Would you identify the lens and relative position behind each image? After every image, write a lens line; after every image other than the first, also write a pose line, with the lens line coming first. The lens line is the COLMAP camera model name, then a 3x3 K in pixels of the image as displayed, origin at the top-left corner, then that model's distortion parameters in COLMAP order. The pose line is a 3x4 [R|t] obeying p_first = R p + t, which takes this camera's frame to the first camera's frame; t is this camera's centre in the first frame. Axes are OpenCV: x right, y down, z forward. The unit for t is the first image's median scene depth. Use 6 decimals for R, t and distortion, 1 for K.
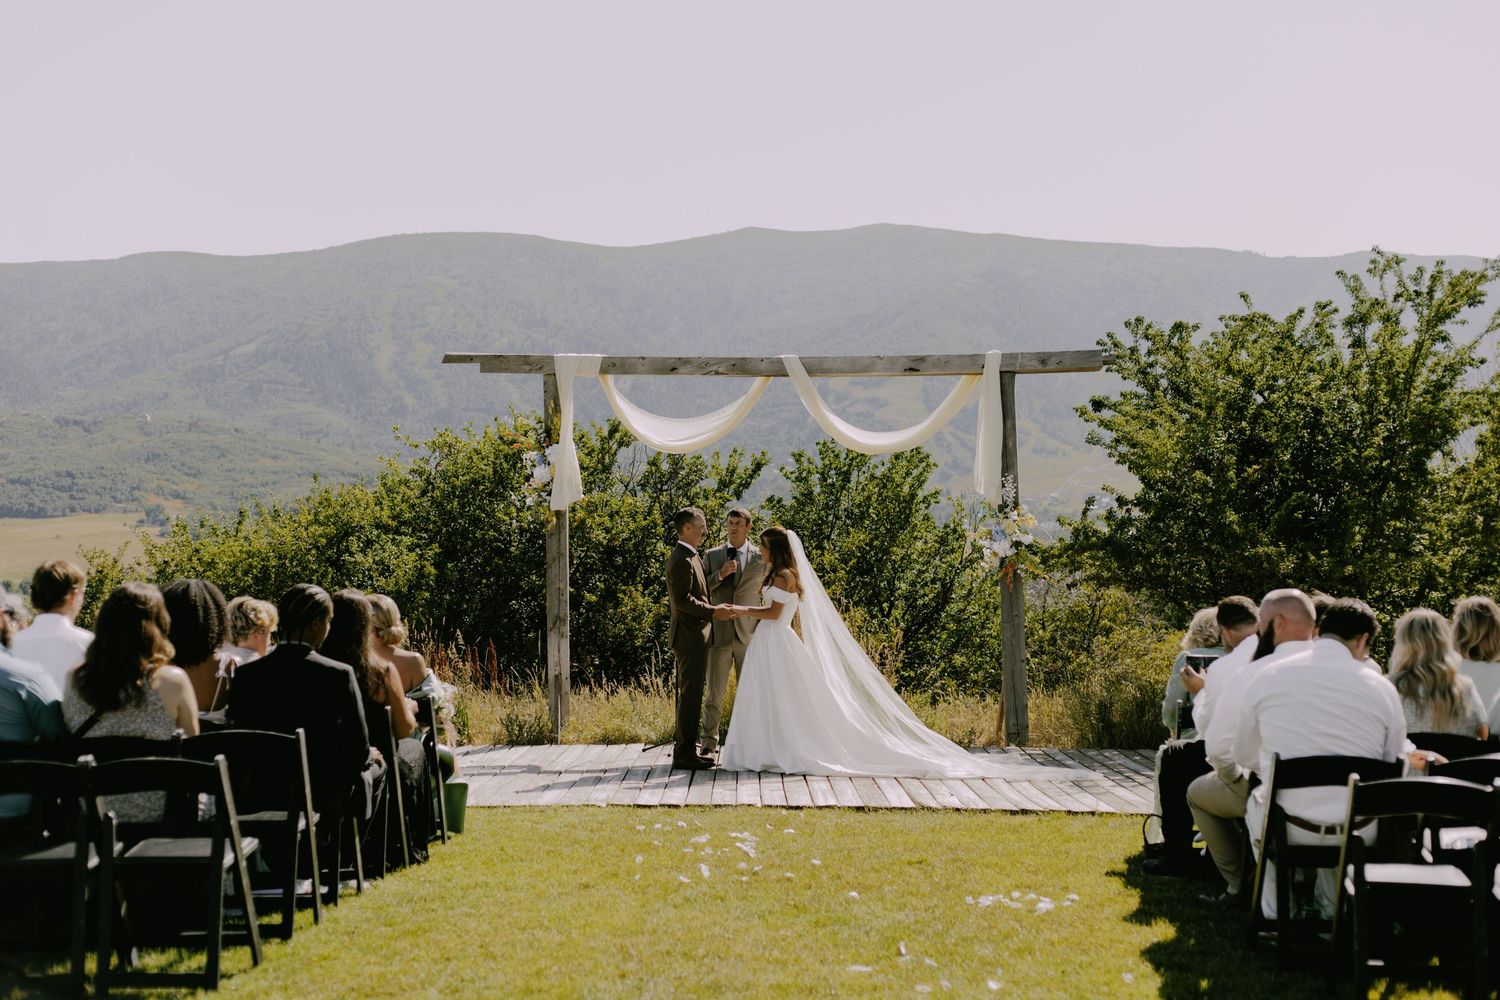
lens RADIAL K [[1744.6, 0, 750.0], [0, 1744.6, 500.0], [0, 0, 1]] dist [0.000338, -0.010920]
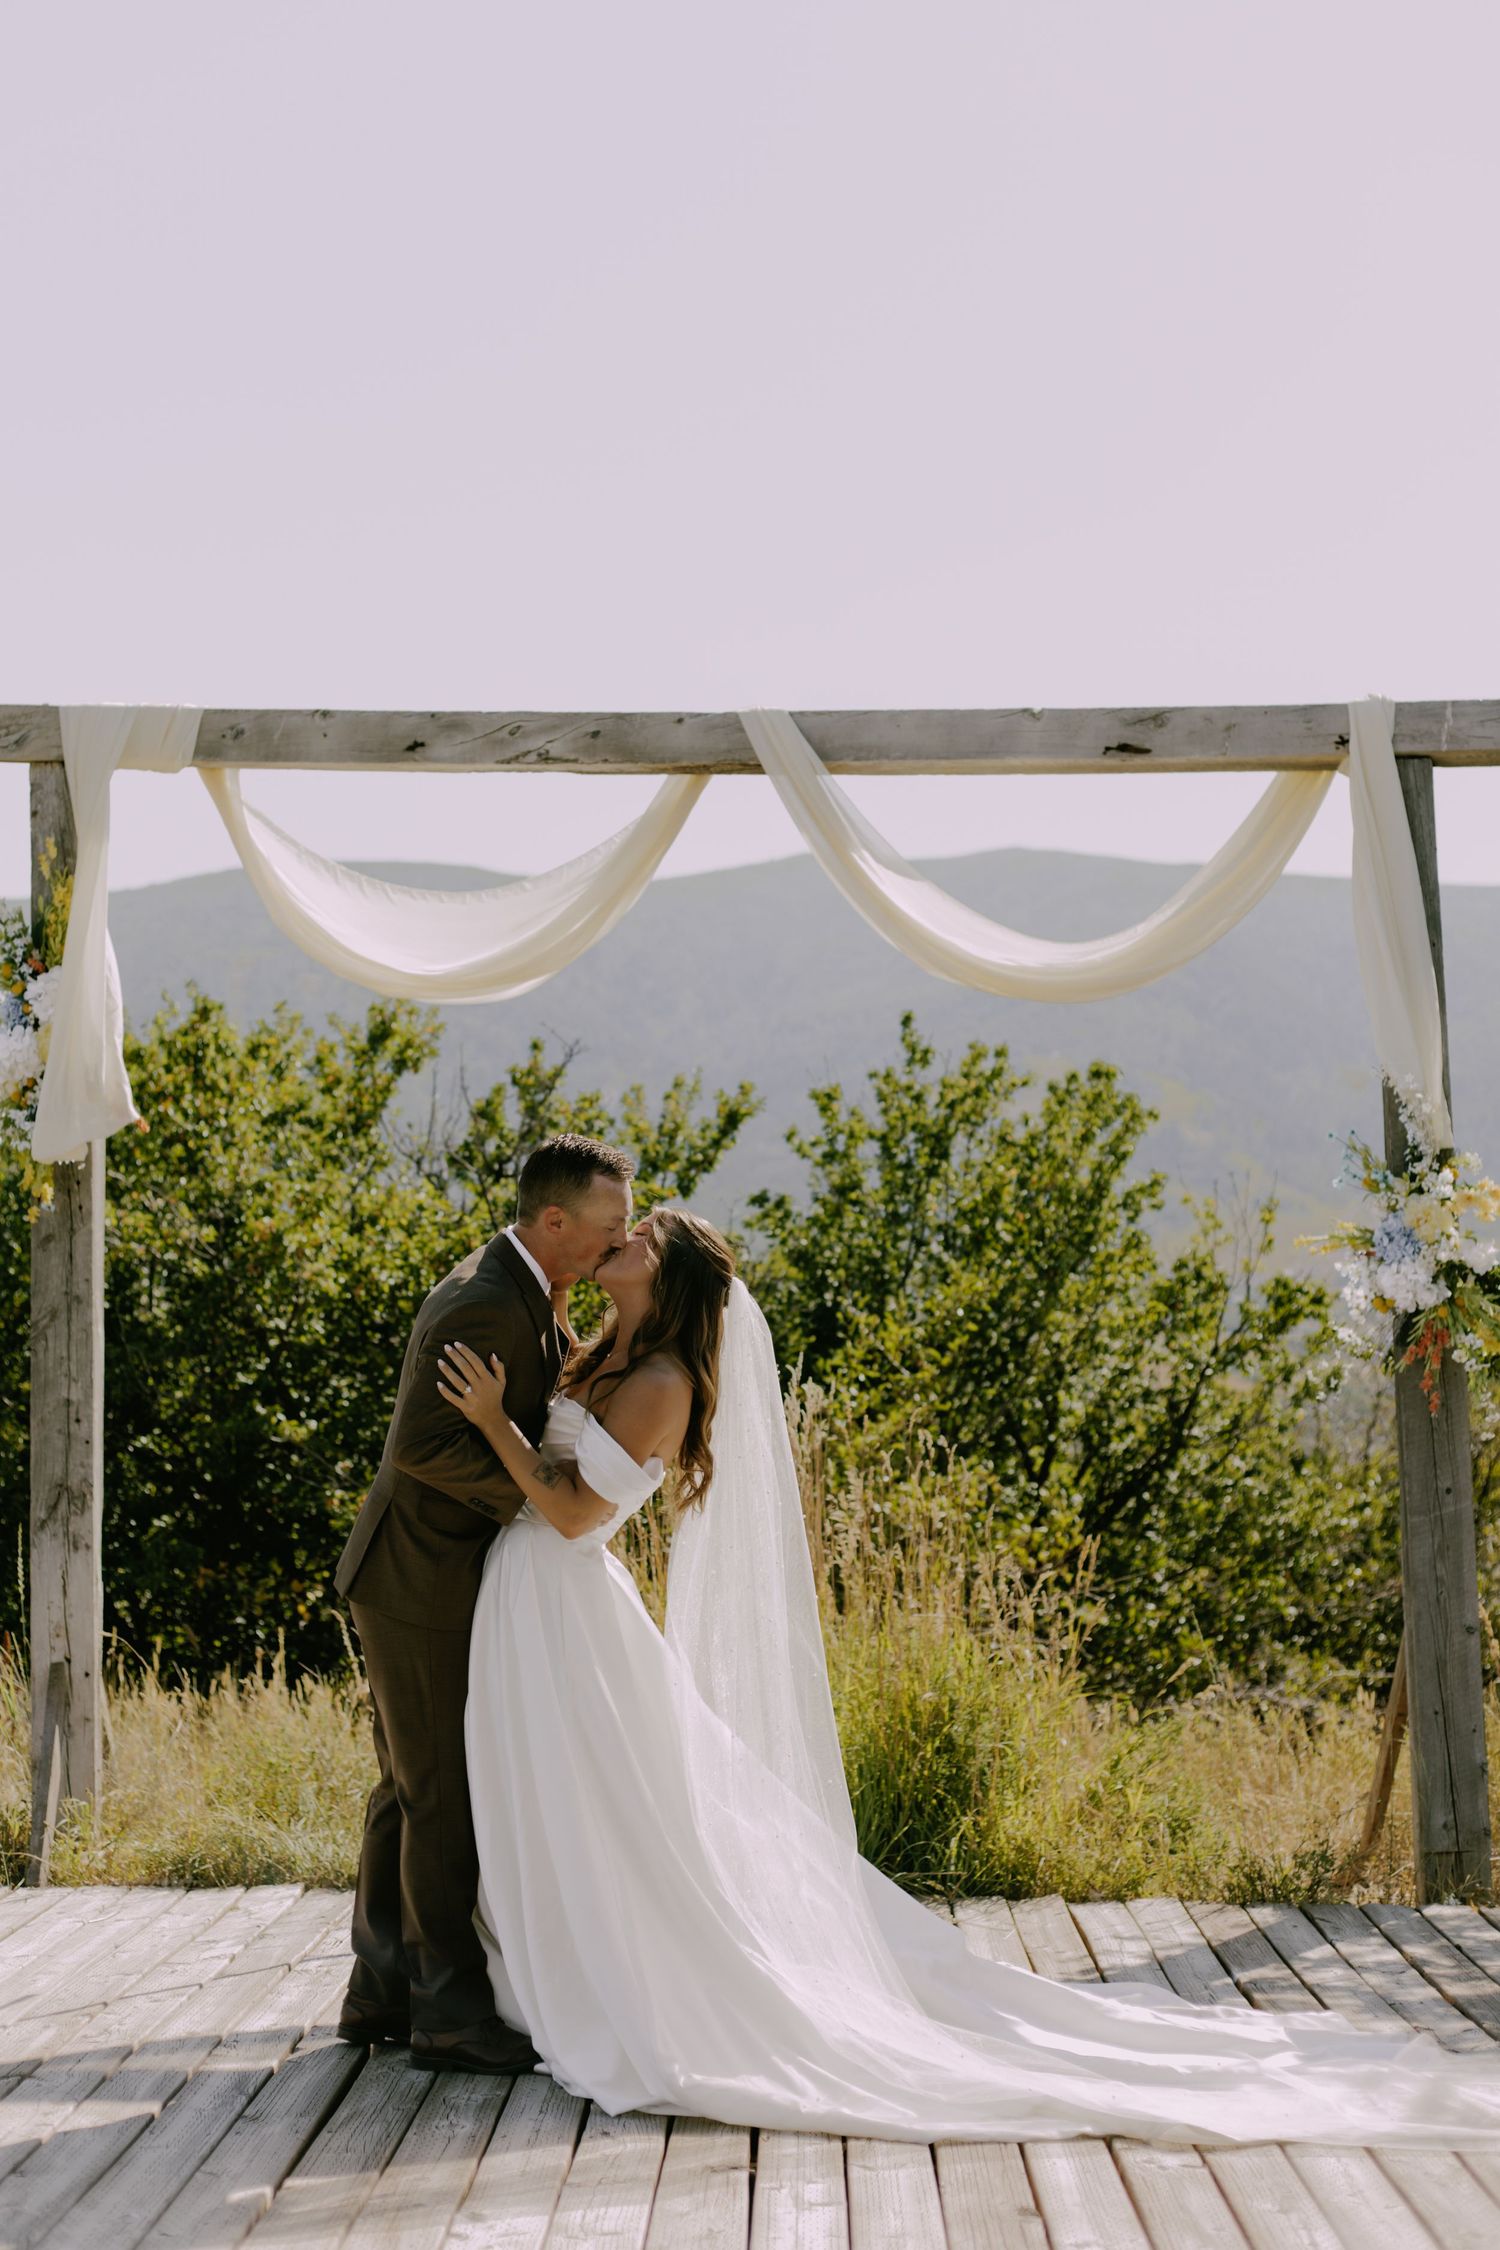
lens RADIAL K [[2616.9, 0, 658.1], [0, 2616.9, 1126.0], [0, 0, 1]] dist [0.000338, -0.010920]
pose [[0.998443, -0.002784, -0.055703, 0.022483], [-0.000685, 0.998067, -0.062148, 0.021271], [0.055769, 0.062090, 0.996511, 0.366553]]
